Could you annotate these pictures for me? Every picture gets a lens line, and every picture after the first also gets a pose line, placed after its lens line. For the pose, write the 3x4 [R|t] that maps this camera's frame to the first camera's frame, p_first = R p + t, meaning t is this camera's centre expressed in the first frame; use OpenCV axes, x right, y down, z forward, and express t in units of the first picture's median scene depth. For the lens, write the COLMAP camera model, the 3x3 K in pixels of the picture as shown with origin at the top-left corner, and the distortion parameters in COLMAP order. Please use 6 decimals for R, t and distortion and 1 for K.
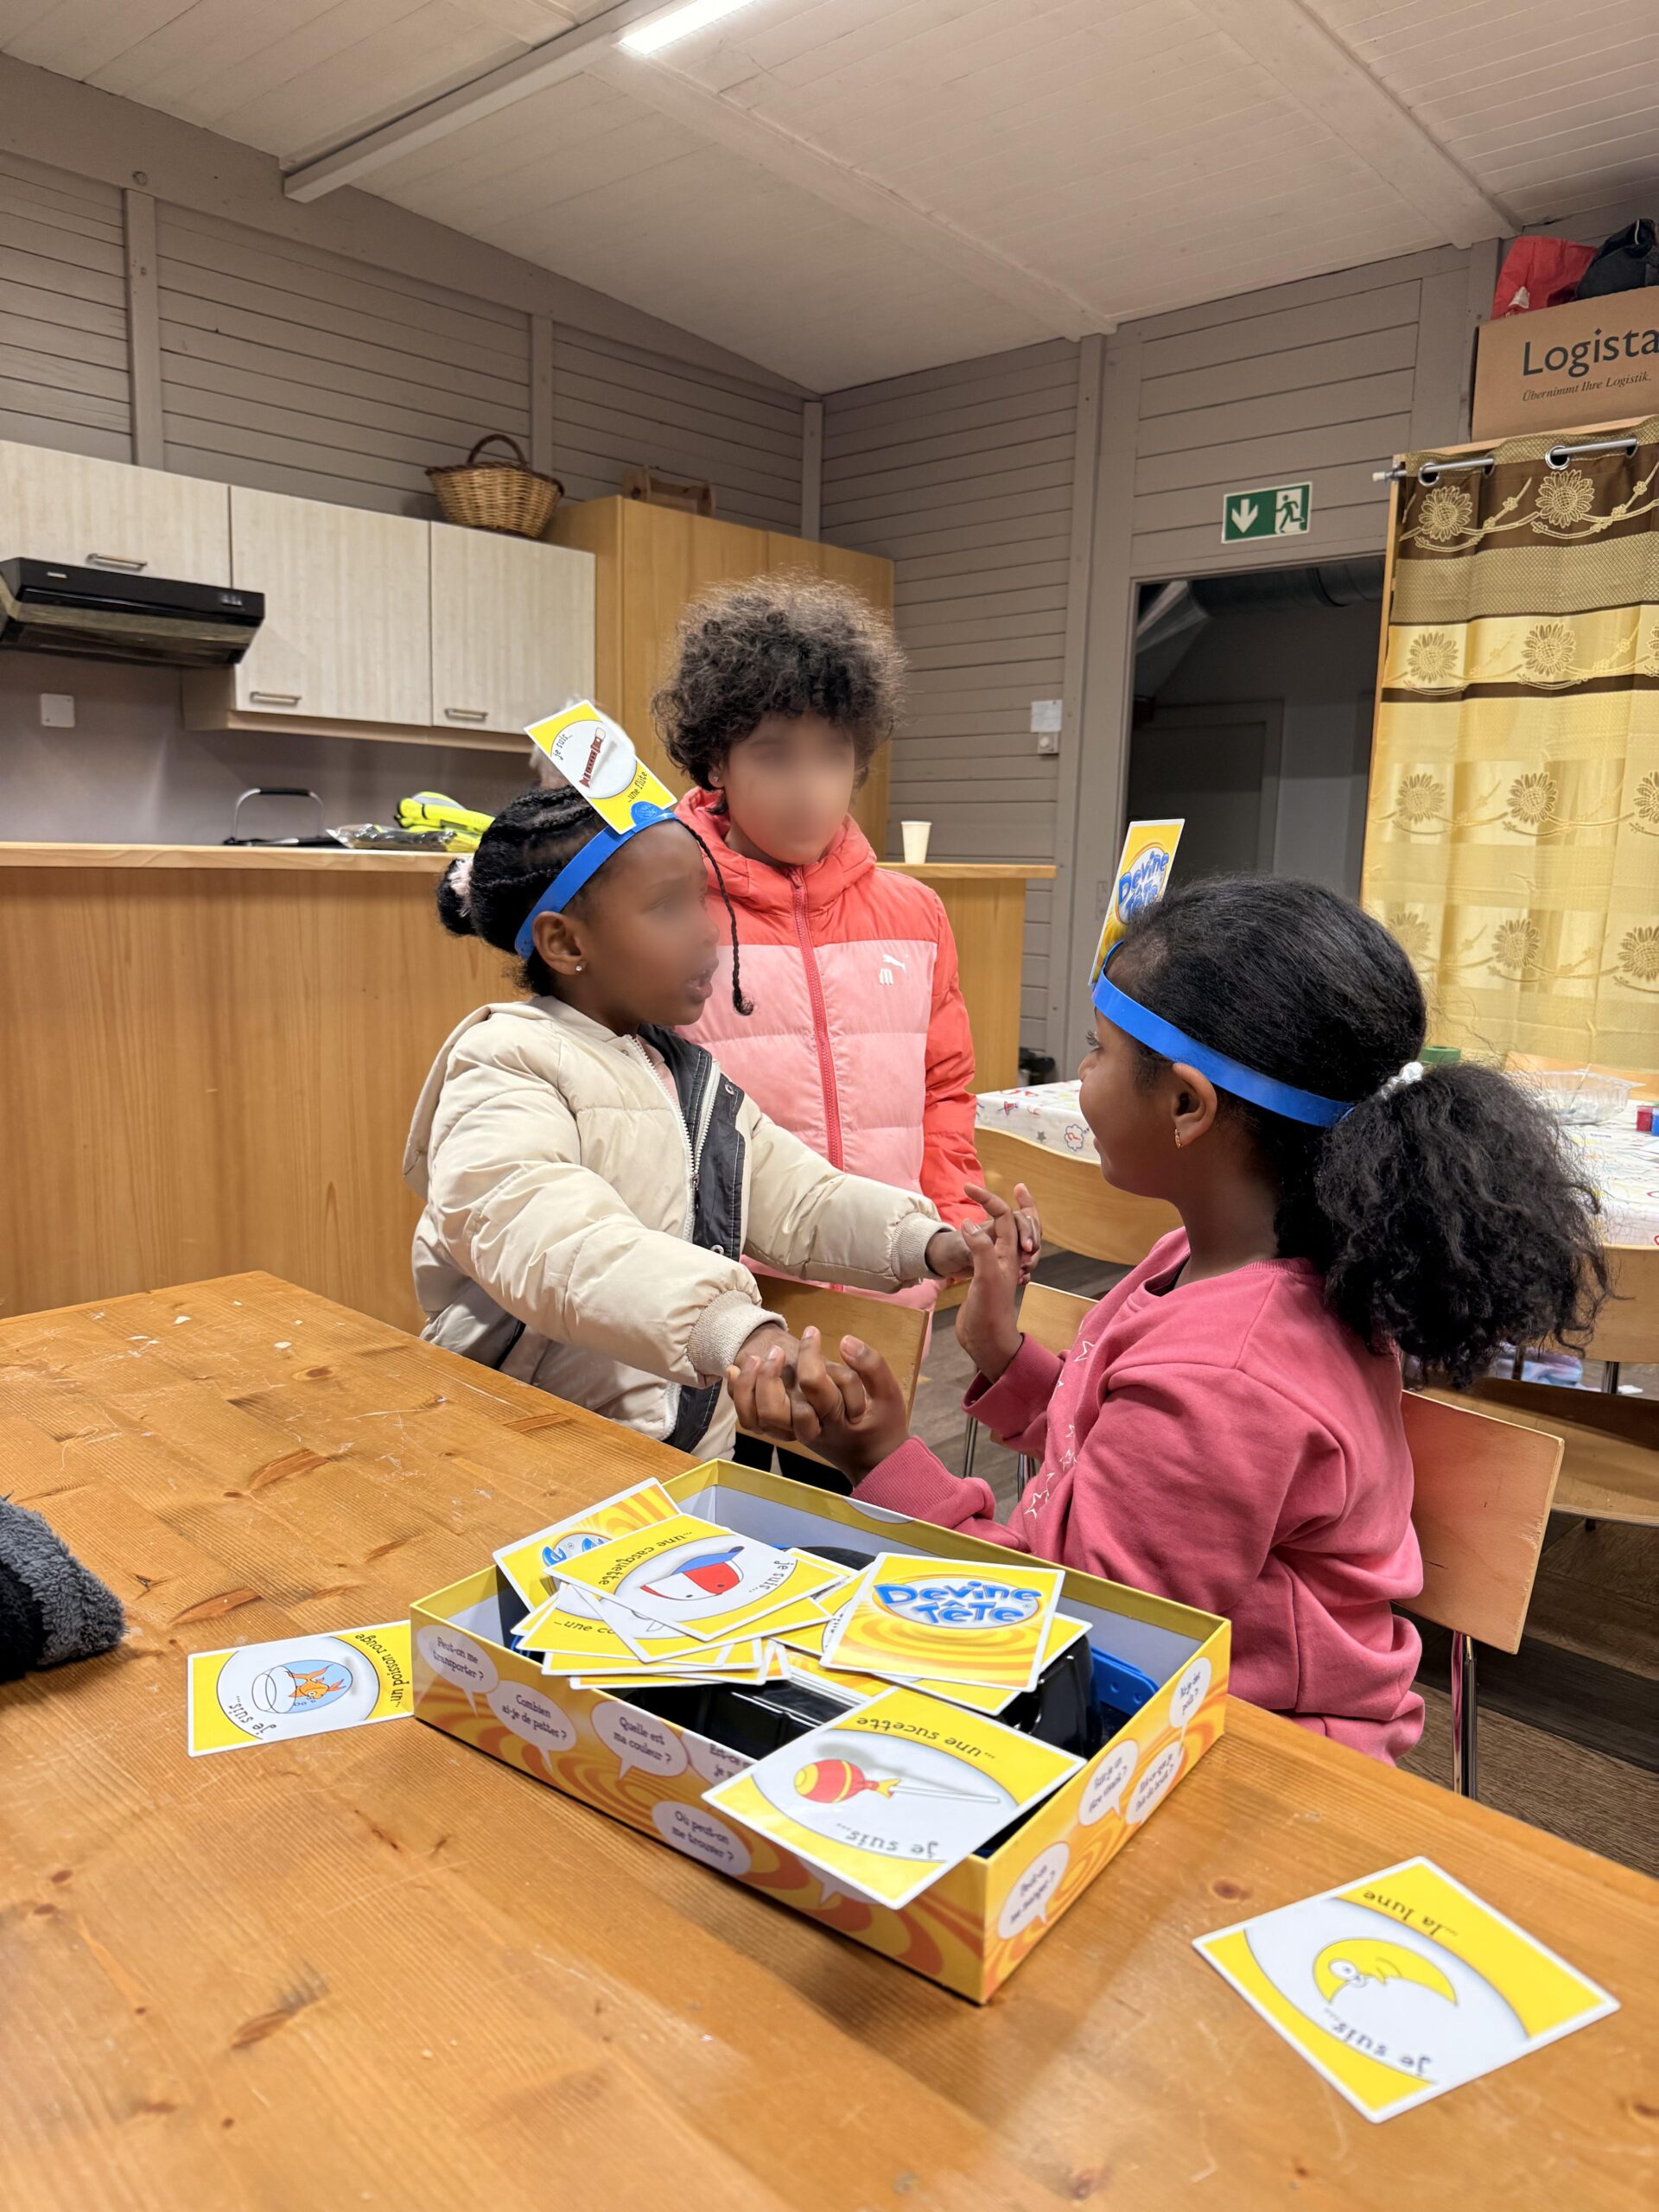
lens RADIAL K [[1611.6, 0, 827.1], [0, 1611.6, 1133.5], [0, 0, 1]] dist [-0.010215, -0.005874]
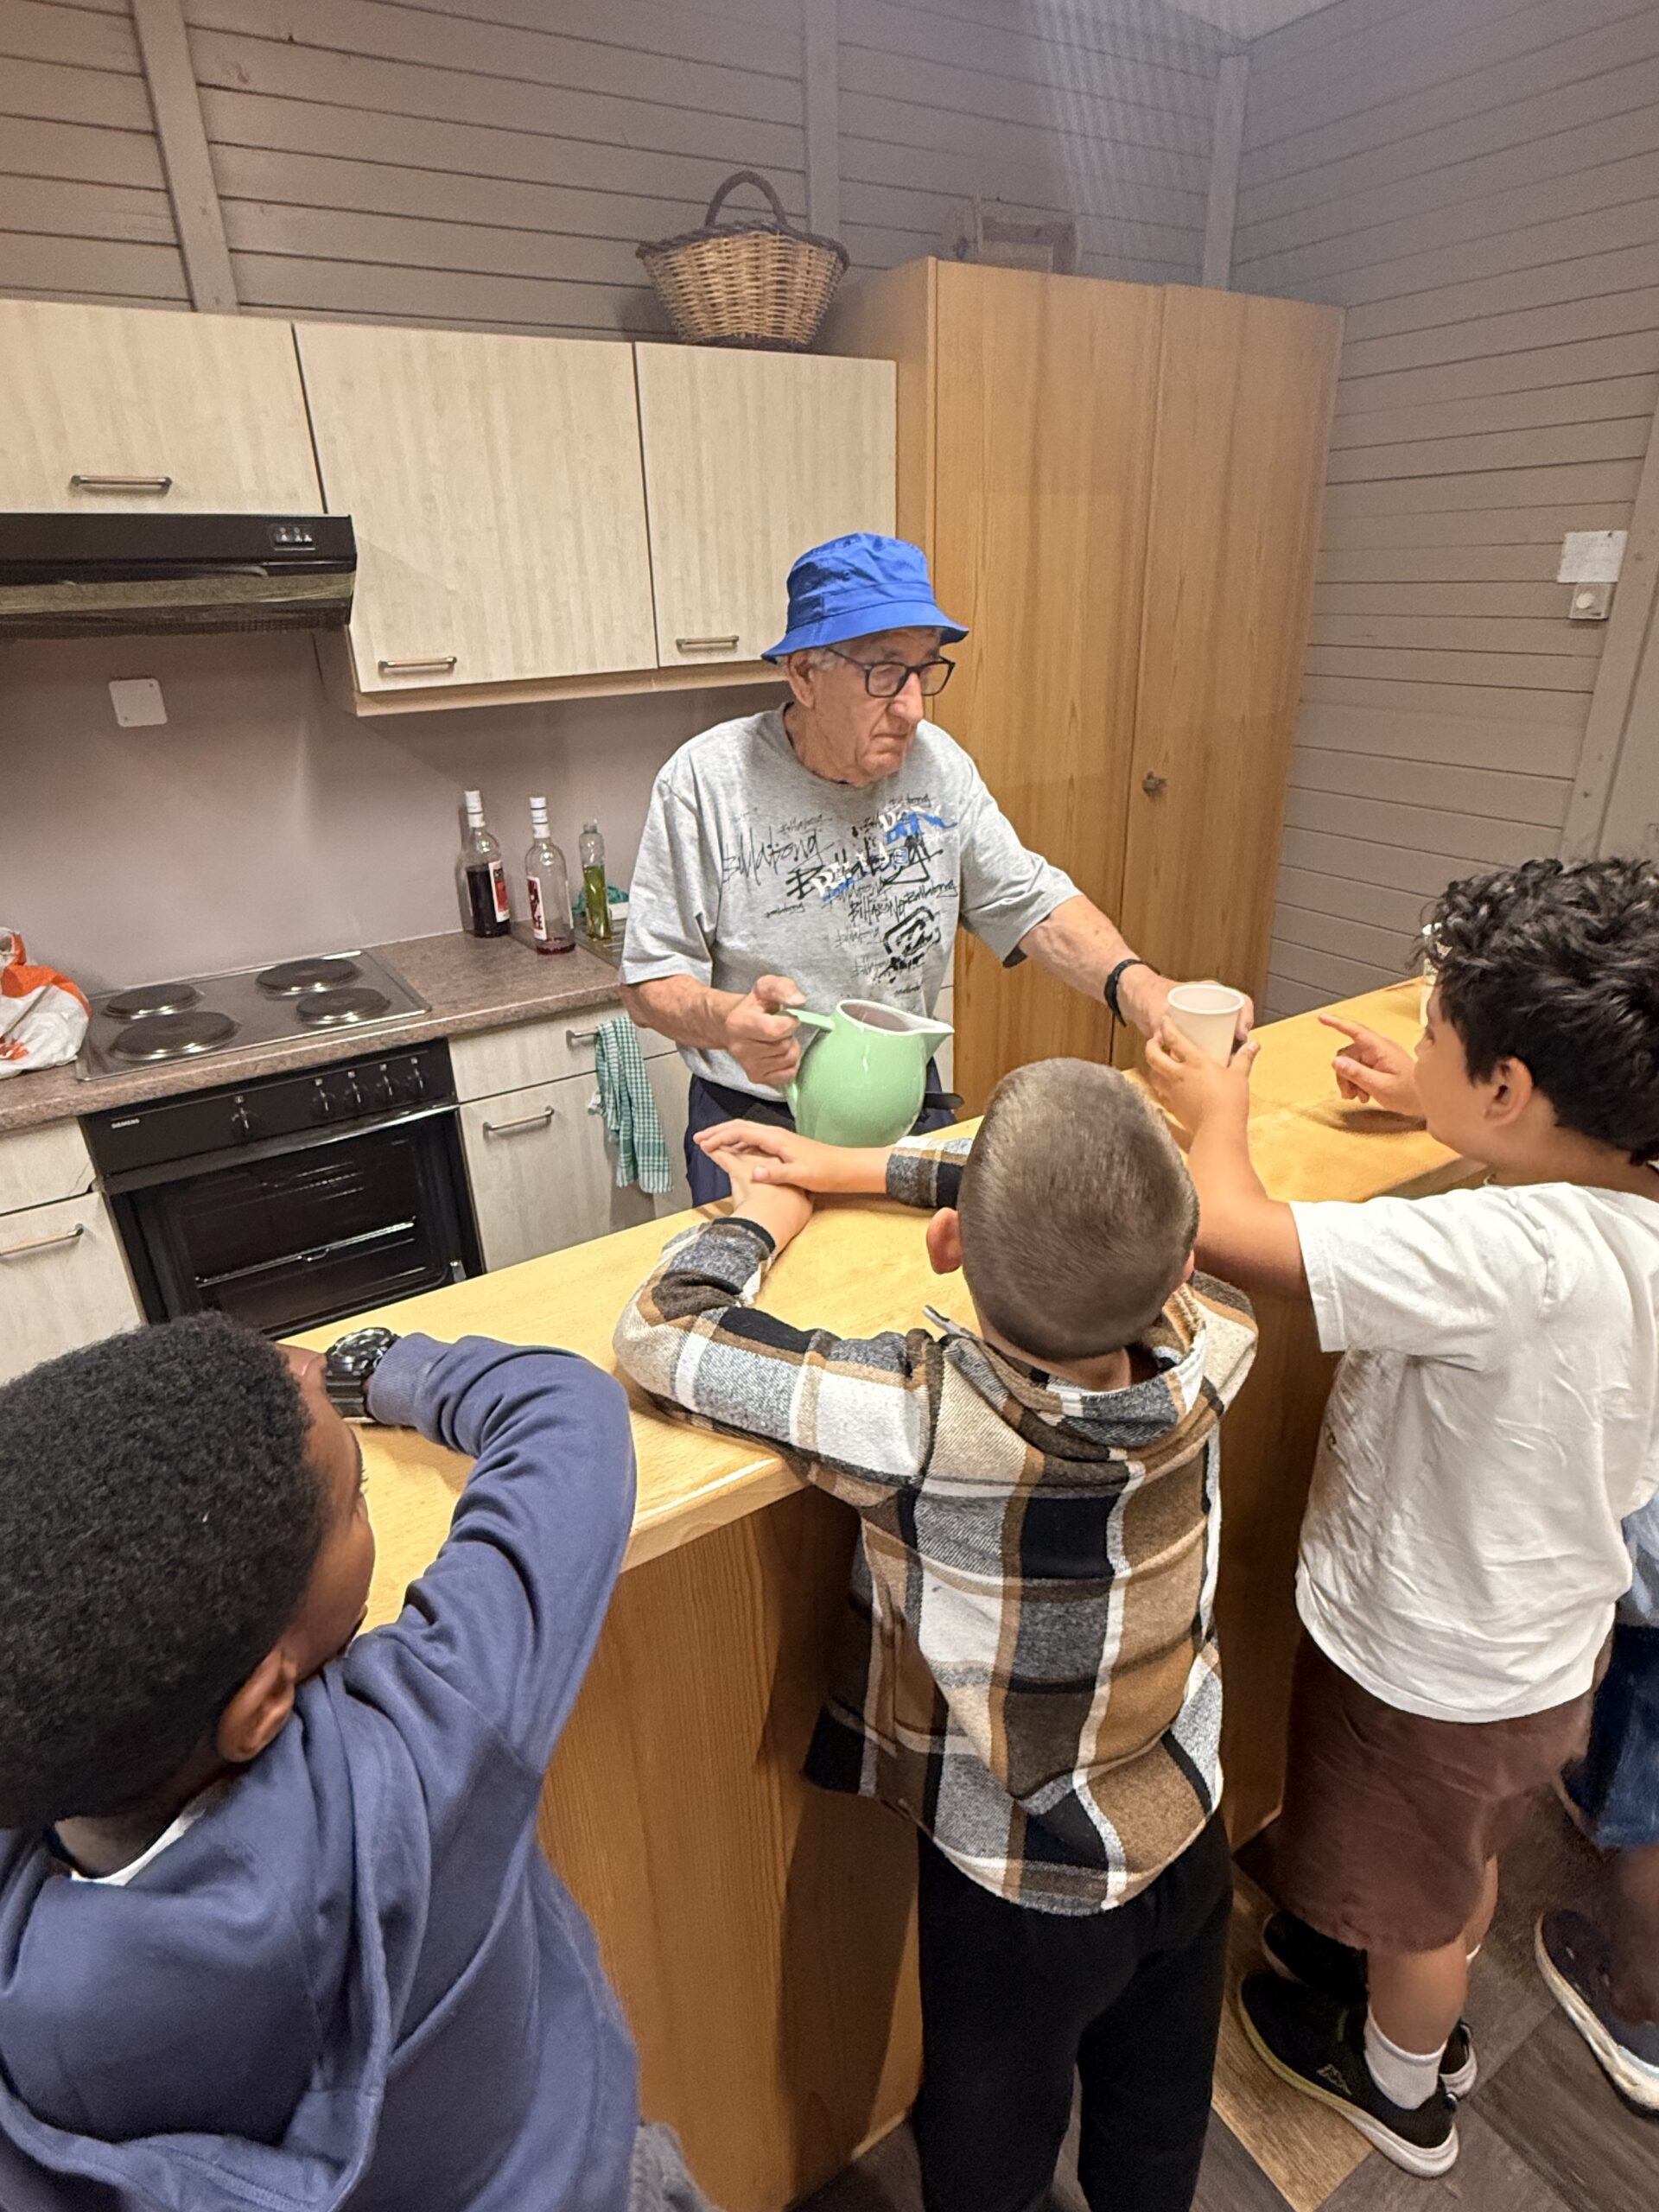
lens RADIAL K [[1173.1, 0, 790.5], [0, 1173.1, 1091.5], [0, 0, 1]] dist [0.001742, -0.000068]
pose [[0.964081, 0.052856, -0.260295, -0.046506], [0.012260, 0.970099, 0.242401, -0.194574], [0.265324, -0.236885, 0.934606, 0.485461]]
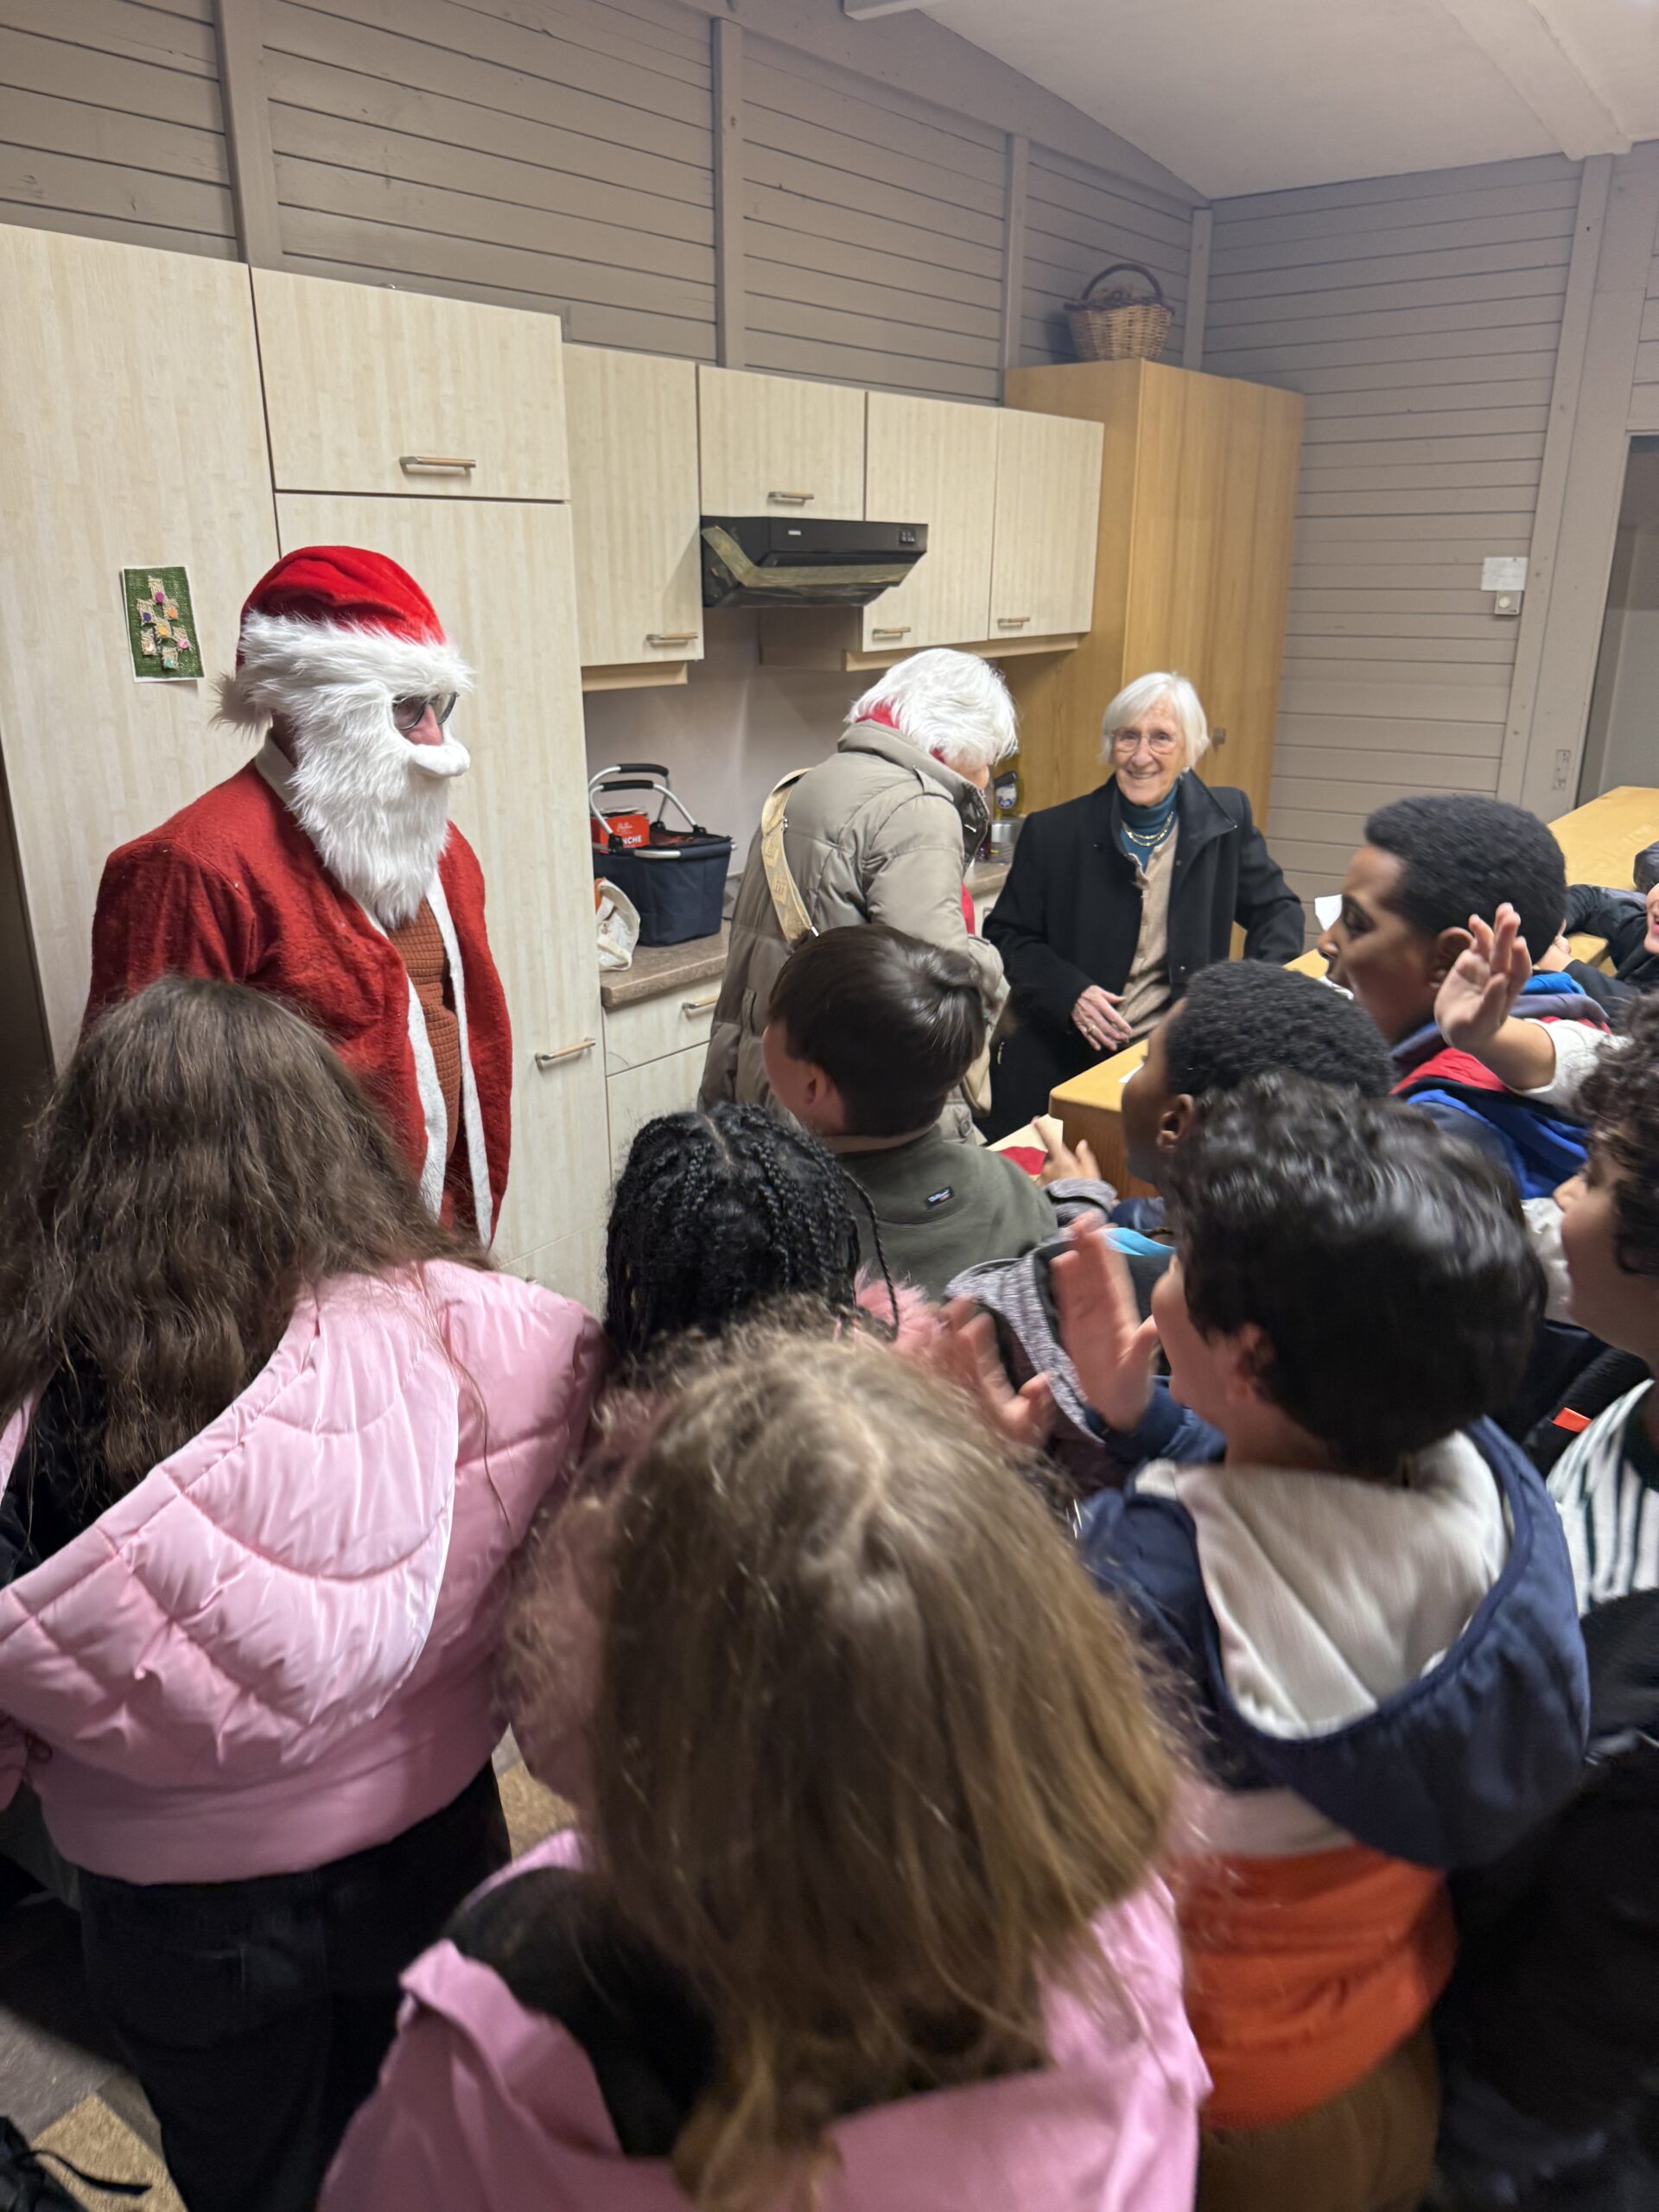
lens RADIAL K [[1615.2, 0, 829.5], [0, 1615.2, 1106.0], [0, 0, 1]] dist [0.001006, -0.005148]
pose [[0.990409, -0.076184, 0.115265, -0.455100], [0.057822, 0.986219, 0.155010, -0.137417], [-0.125486, -0.146859, 0.981166, 0.072233]]
